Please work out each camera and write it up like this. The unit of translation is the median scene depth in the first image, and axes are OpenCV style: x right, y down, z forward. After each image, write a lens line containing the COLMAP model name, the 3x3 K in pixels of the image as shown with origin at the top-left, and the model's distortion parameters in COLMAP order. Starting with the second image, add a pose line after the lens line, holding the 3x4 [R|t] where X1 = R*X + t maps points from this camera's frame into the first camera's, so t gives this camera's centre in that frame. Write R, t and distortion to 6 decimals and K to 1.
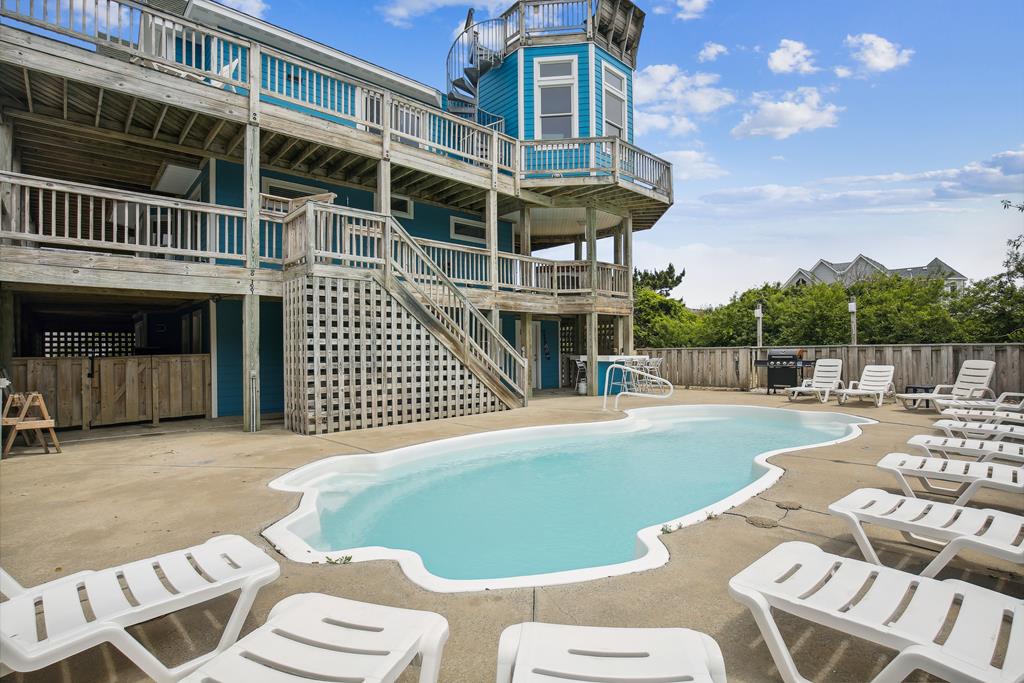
lens RADIAL K [[499.6, 0, 517.7], [0, 499.6, 348.0], [0, 0, 1]] dist [-0.015789, 0.000916]
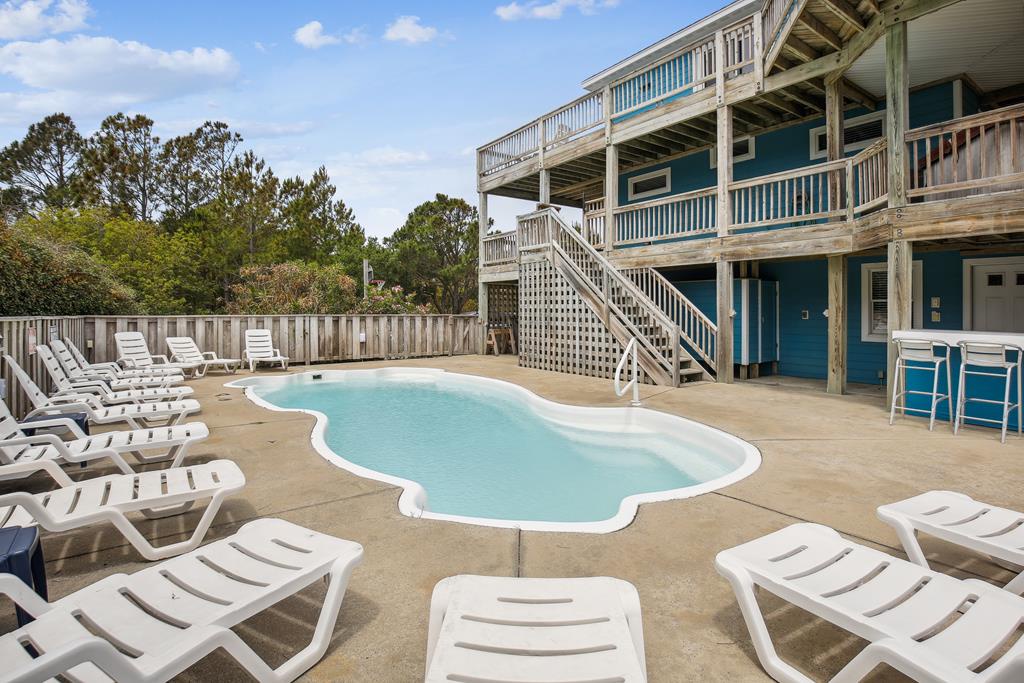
lens RADIAL K [[512.4, 0, 512.7], [0, 512.4, 309.2], [0, 0, 1]] dist [-0.026181, 0.000049]
pose [[-0.132891, 0.010982, -0.991070, 0.993816], [0.006559, 0.999926, 0.010200, -0.017302], [0.991109, -0.005145, -0.132953, 1.002617]]
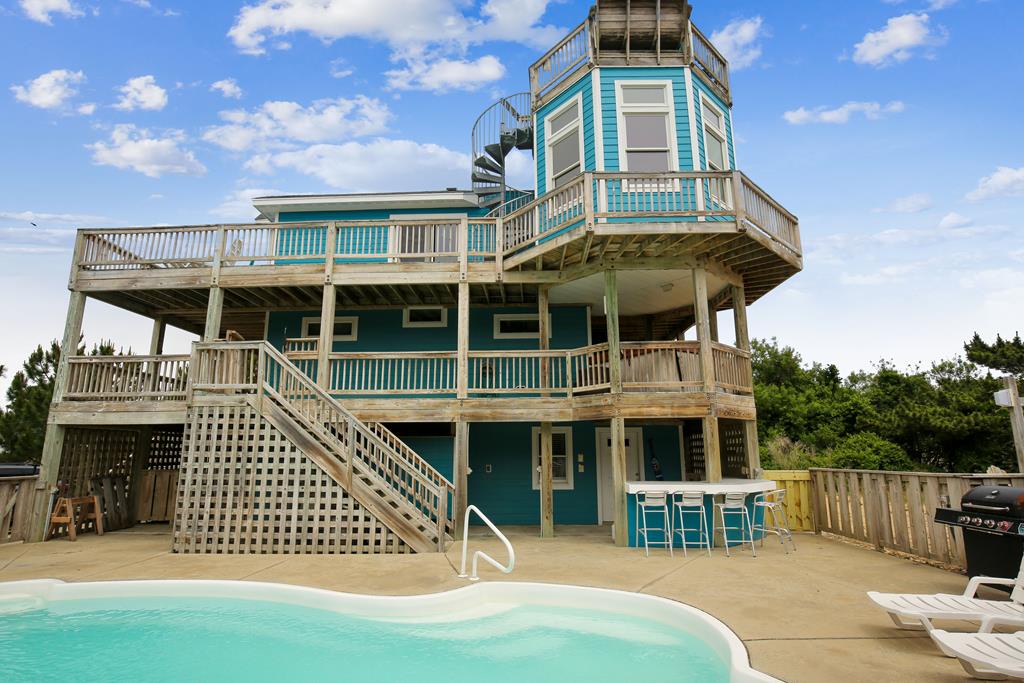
lens RADIAL K [[512.2, 0, 515.3], [0, 512.2, 349.1], [0, 0, 1]] dist [-0.024397, 0.000222]
pose [[0.711287, -0.130062, -0.690764, 0.787885], [0.001696, 0.983047, -0.183348, -0.050483], [0.702900, 0.129241, 0.699449, 0.584598]]
